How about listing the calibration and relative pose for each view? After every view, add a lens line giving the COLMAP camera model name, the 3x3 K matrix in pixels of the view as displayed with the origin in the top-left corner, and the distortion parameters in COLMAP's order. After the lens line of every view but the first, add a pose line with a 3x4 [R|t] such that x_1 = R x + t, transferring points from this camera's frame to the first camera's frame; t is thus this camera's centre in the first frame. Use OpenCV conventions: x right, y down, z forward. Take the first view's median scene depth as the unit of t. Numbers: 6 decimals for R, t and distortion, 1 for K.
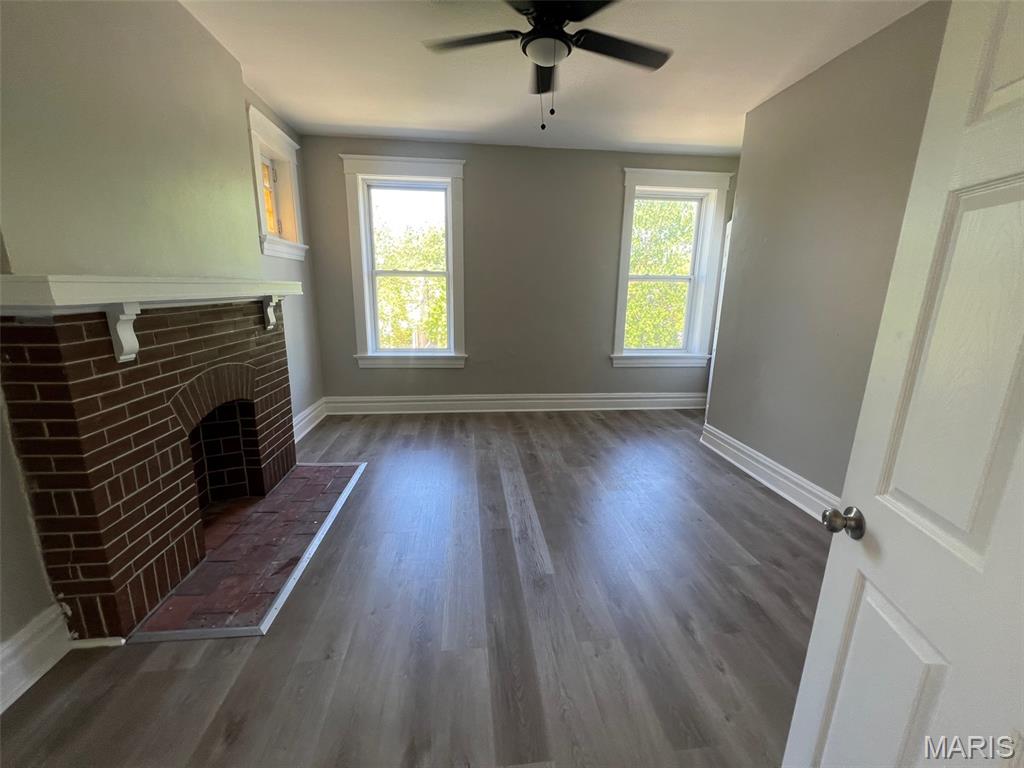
lens RADIAL K [[409.2, 0, 509.9], [0, 409.2, 378.9], [0, 0, 1]] dist [-0.000213, 0.000193]
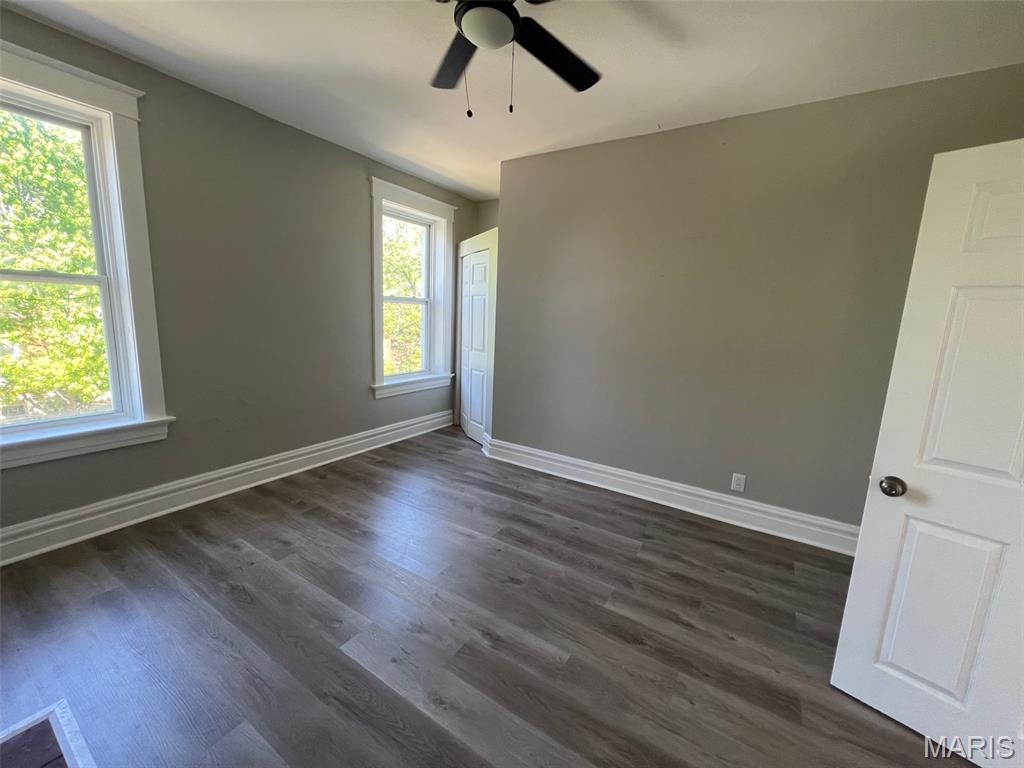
lens RADIAL K [[409.2, 0, 509.9], [0, 409.2, 378.9], [0, 0, 1]] dist [-0.000213, 0.000193]
pose [[0.622433, -0.114151, 0.774304, -0.256426], [0.140015, 0.989588, 0.033336, -0.063774], [-0.770048, 0.087665, 0.631935, 0.231249]]
